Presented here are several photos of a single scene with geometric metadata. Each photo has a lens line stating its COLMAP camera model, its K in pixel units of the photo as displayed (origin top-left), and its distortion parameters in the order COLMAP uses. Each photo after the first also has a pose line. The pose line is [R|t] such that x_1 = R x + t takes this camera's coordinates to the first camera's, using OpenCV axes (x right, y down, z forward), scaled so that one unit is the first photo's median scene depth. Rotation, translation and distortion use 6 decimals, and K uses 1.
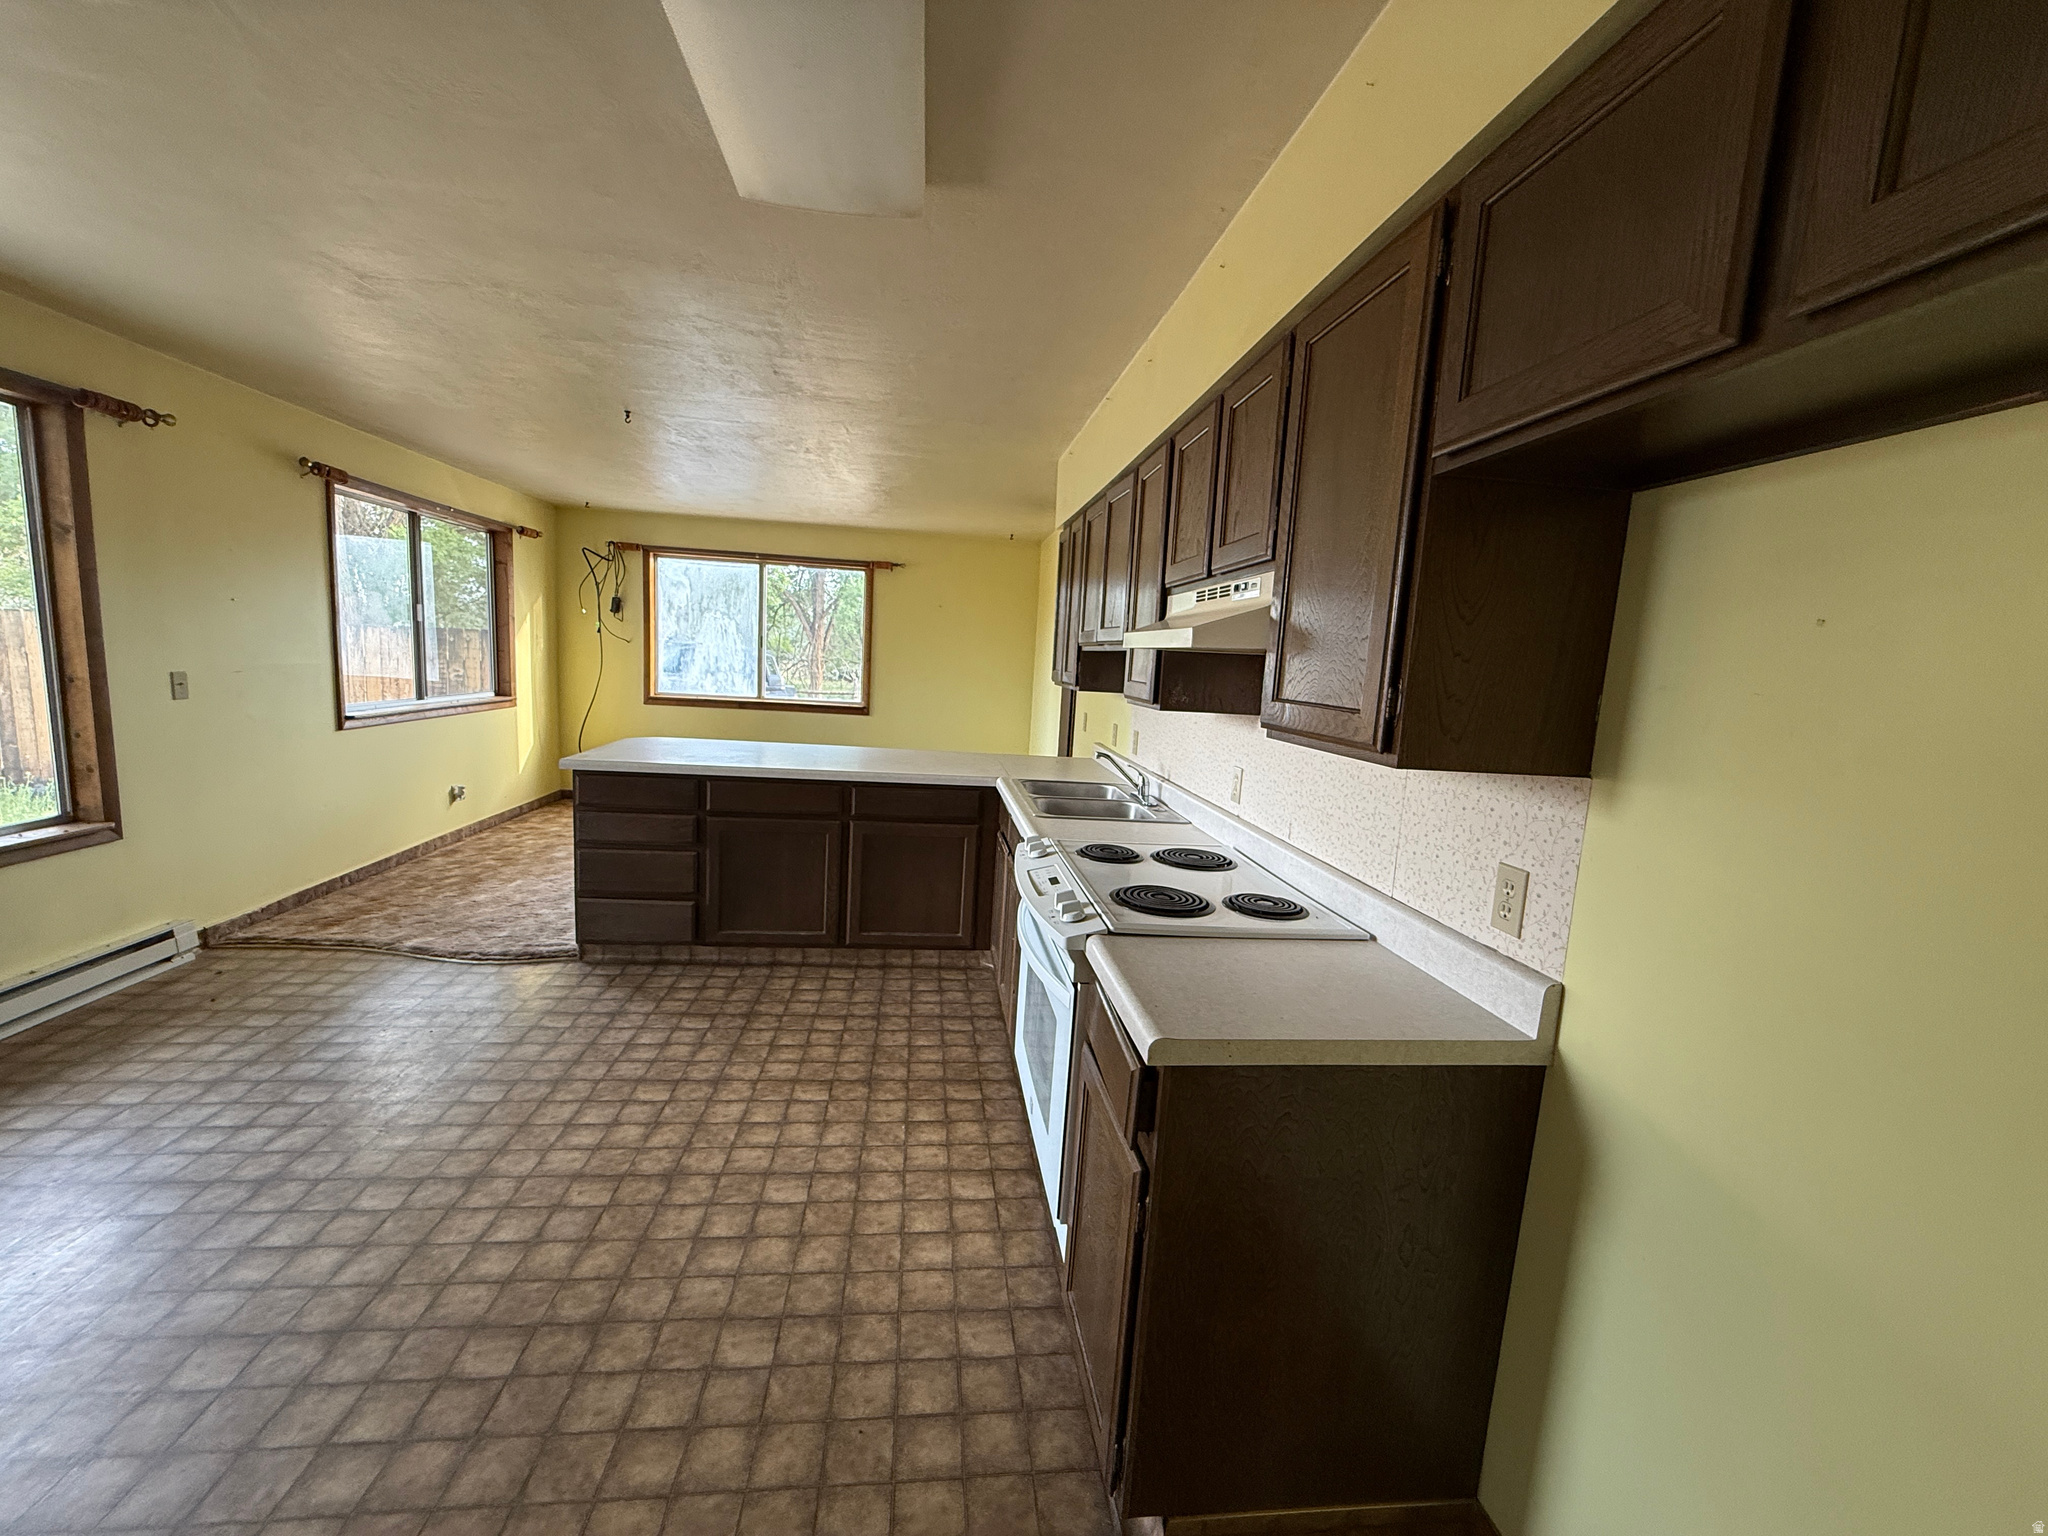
lens RADIAL K [[812.8, 0, 1018.6], [0, 812.8, 767.9], [0, 0, 1]] dist [-0.003007, 0.000858]
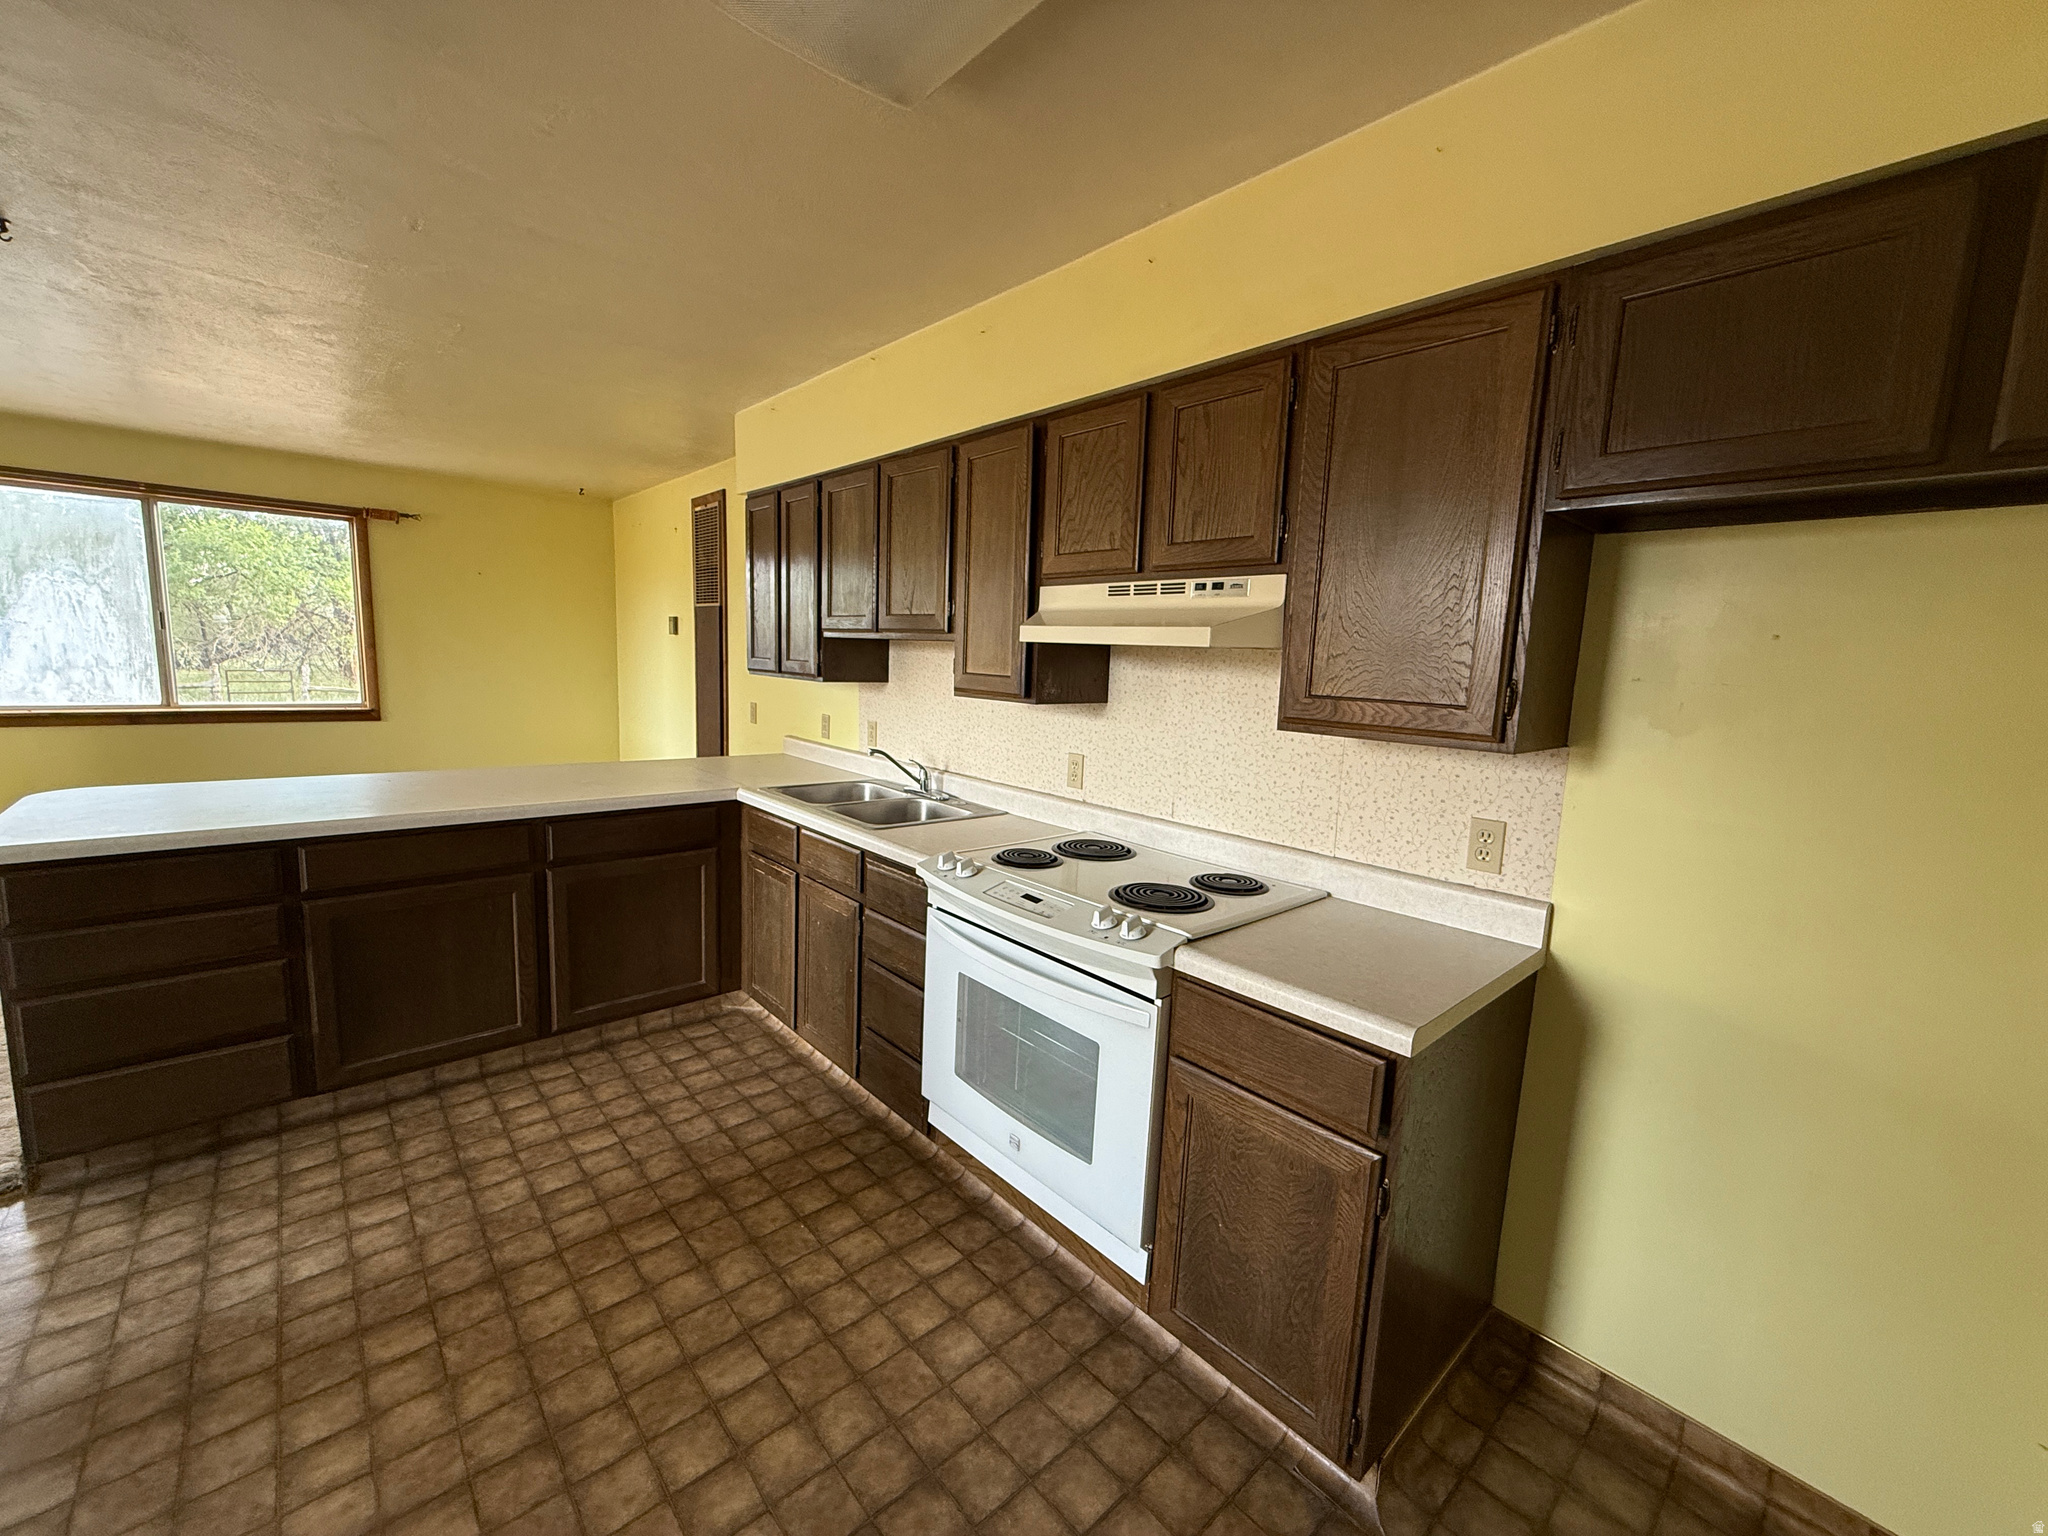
lens RADIAL K [[812.8, 0, 1021.0], [0, 812.8, 768.7], [0, 0, 1]] dist [-0.003007, 0.000858]
pose [[0.818639, -0.104465, 0.564728, -0.310632], [0.084073, 0.994523, 0.062096, -0.043458], [-0.568122, -0.003355, 0.822938, 0.162433]]
